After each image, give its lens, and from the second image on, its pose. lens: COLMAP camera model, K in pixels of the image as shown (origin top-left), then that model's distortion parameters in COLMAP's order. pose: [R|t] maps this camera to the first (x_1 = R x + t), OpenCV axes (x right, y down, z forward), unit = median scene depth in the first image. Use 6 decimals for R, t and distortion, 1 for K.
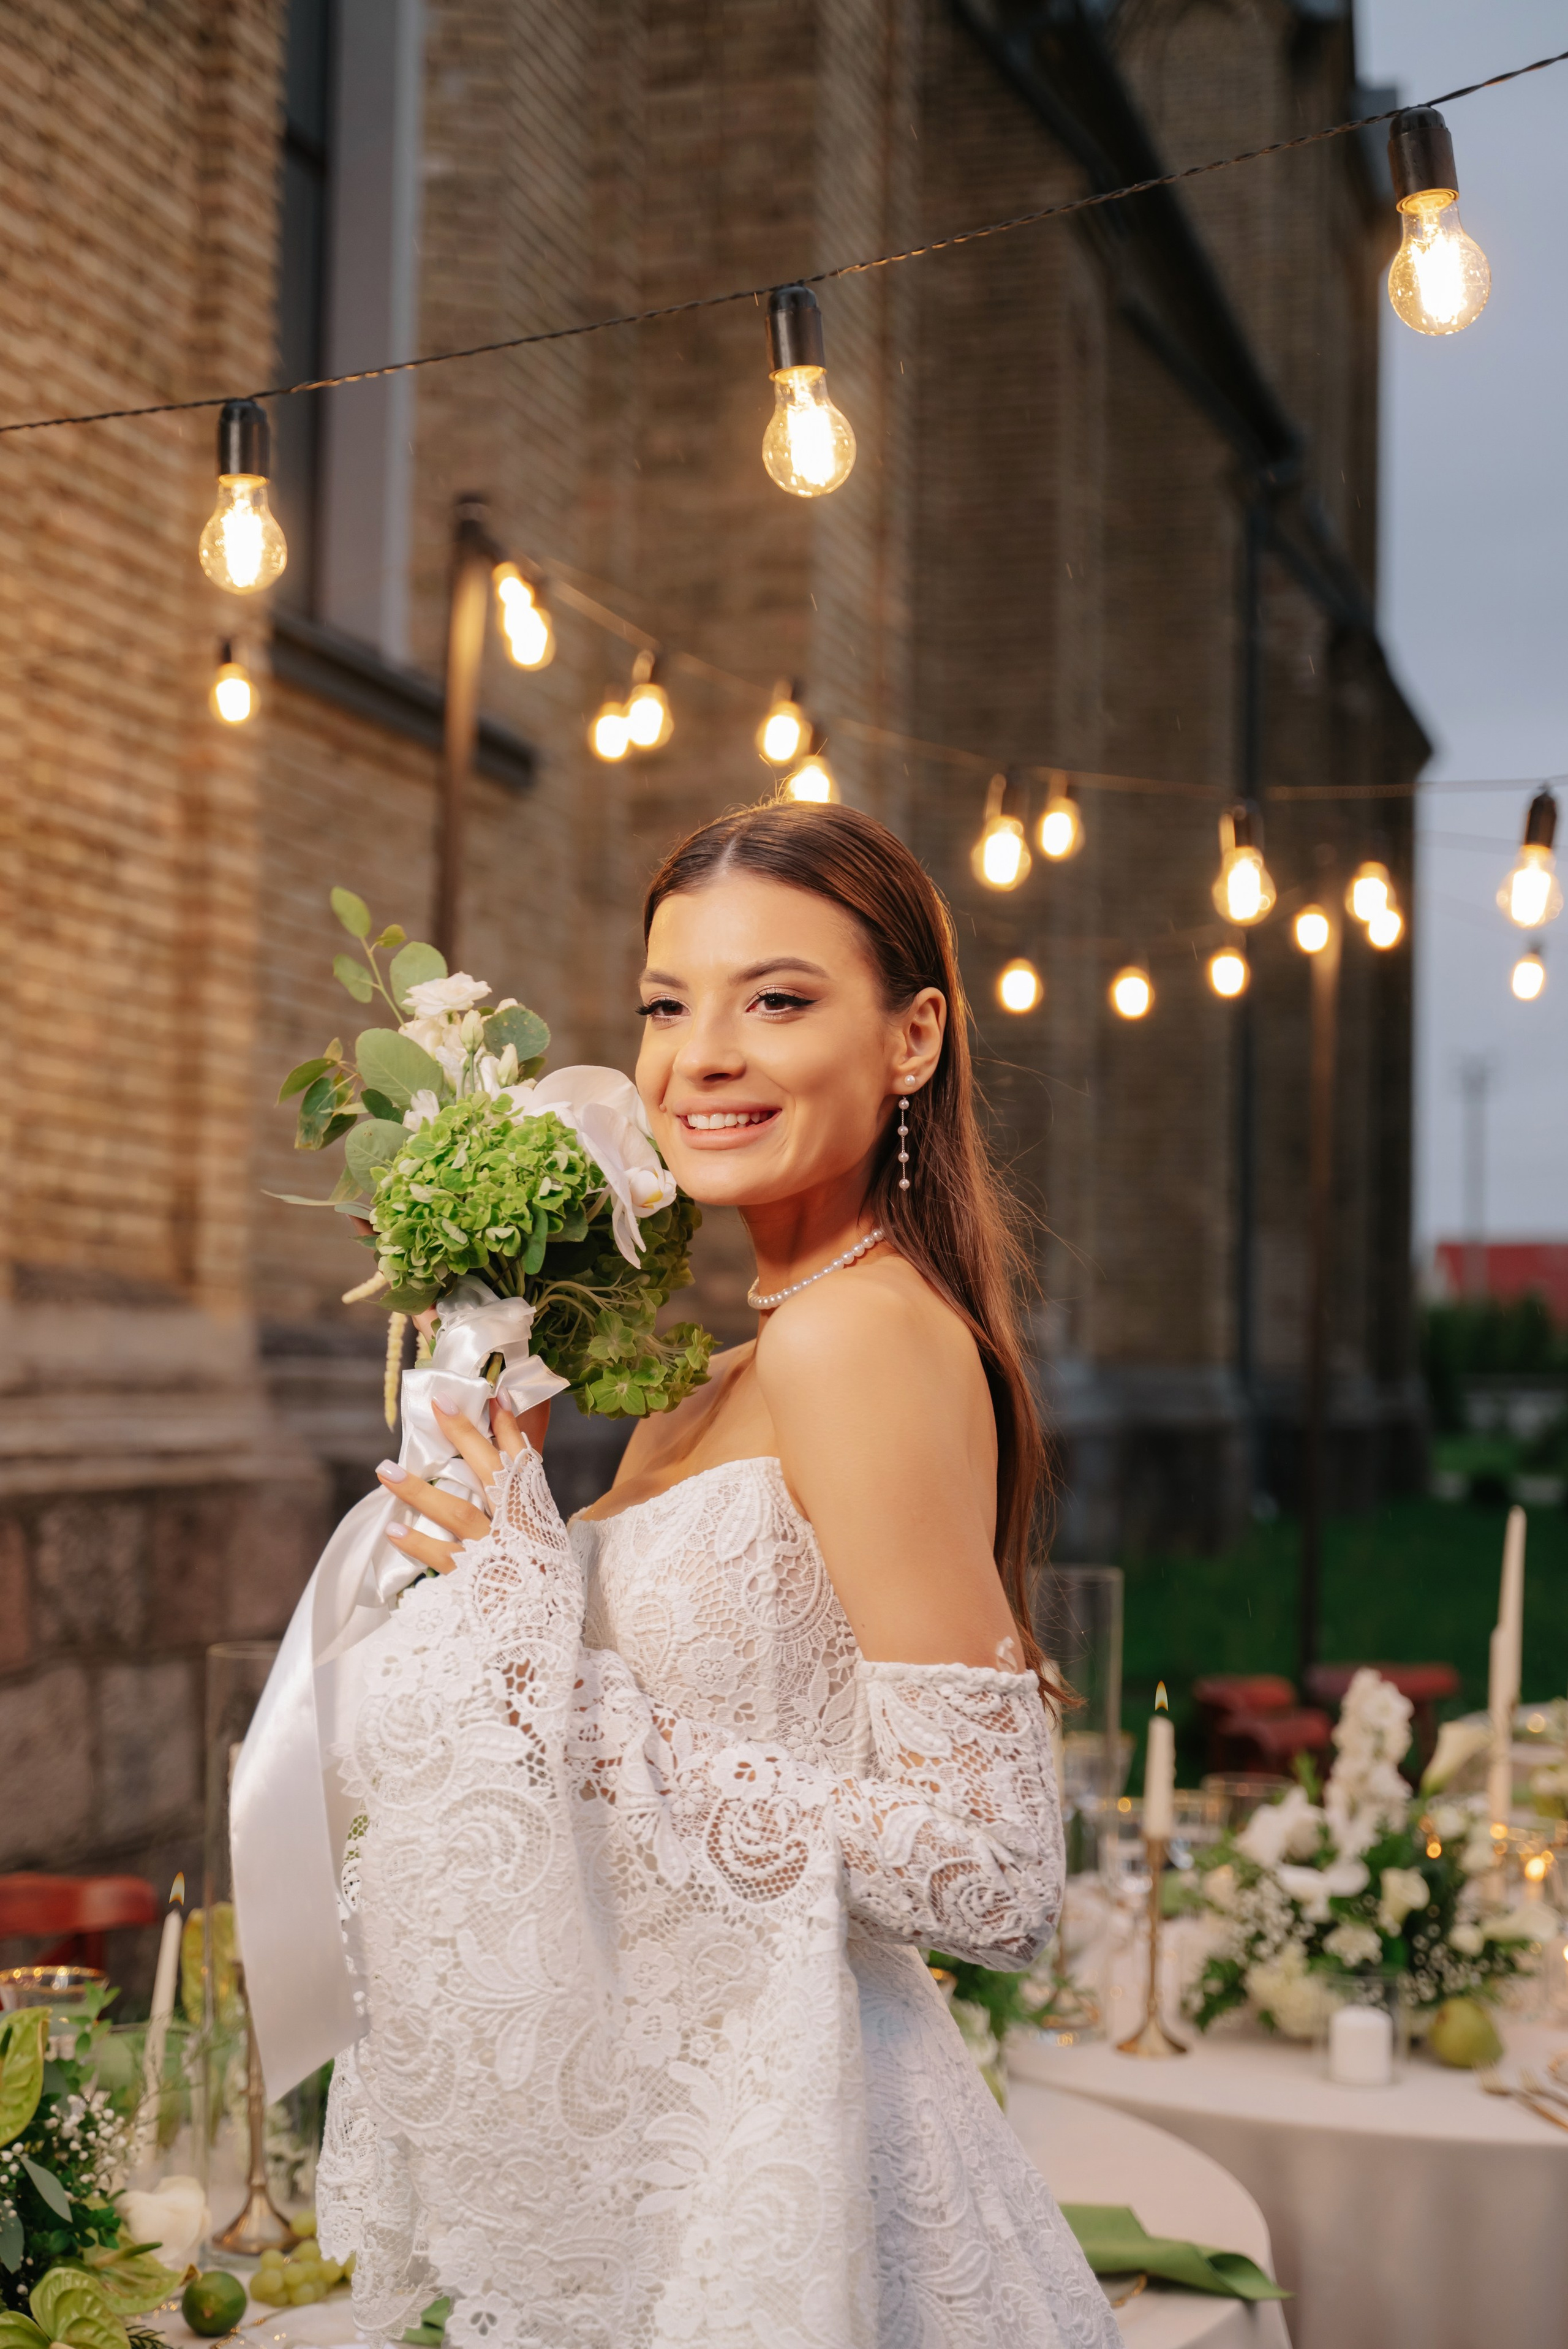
lens RADIAL K [[3483.8, 0, 784.0], [0, 3483.8, 1174.5], [0, 0, 1]] dist [0.110978, 0.018934]
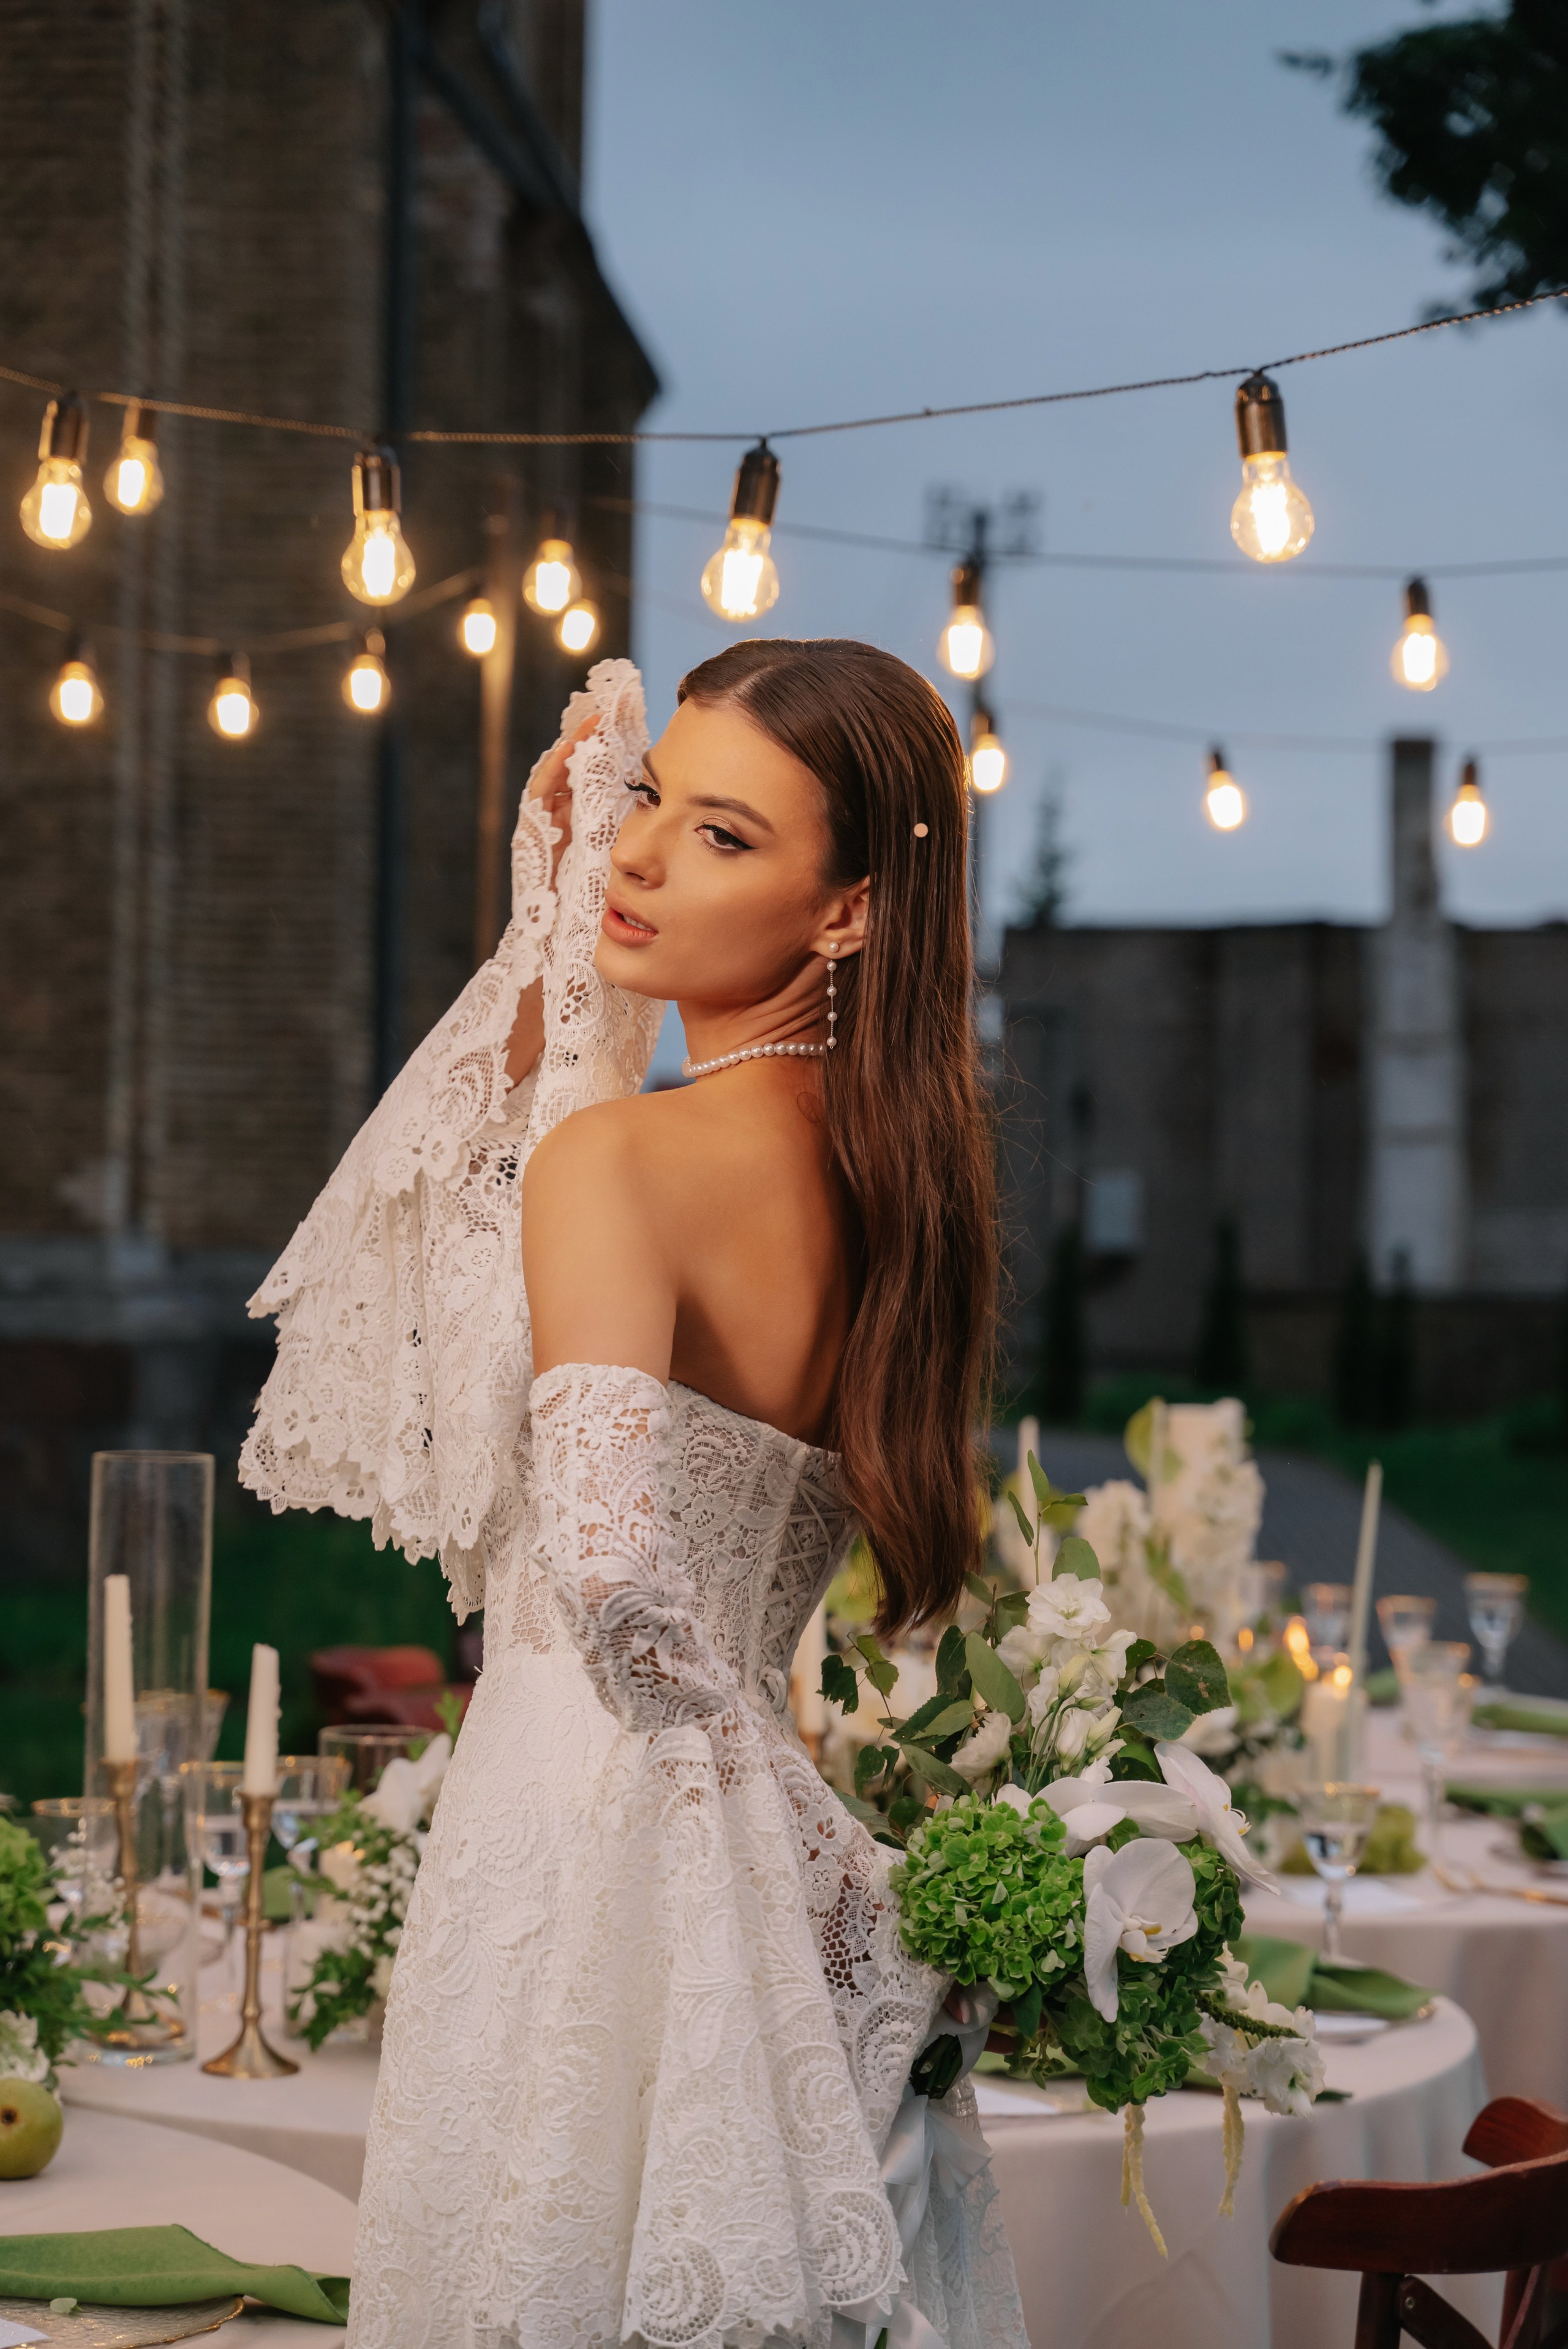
lens RADIAL K [[5109.4, 0, 1055.4], [0, 5109.4, 1171.6], [0, 0, 1]] dist [0.036590, -1.224109]
pose [[0.966028, 0.003087, 0.258419, -0.013087], [-0.012103, 0.999372, 0.033303, 0.011265], [-0.258154, -0.035300, 0.965459, -0.108173]]
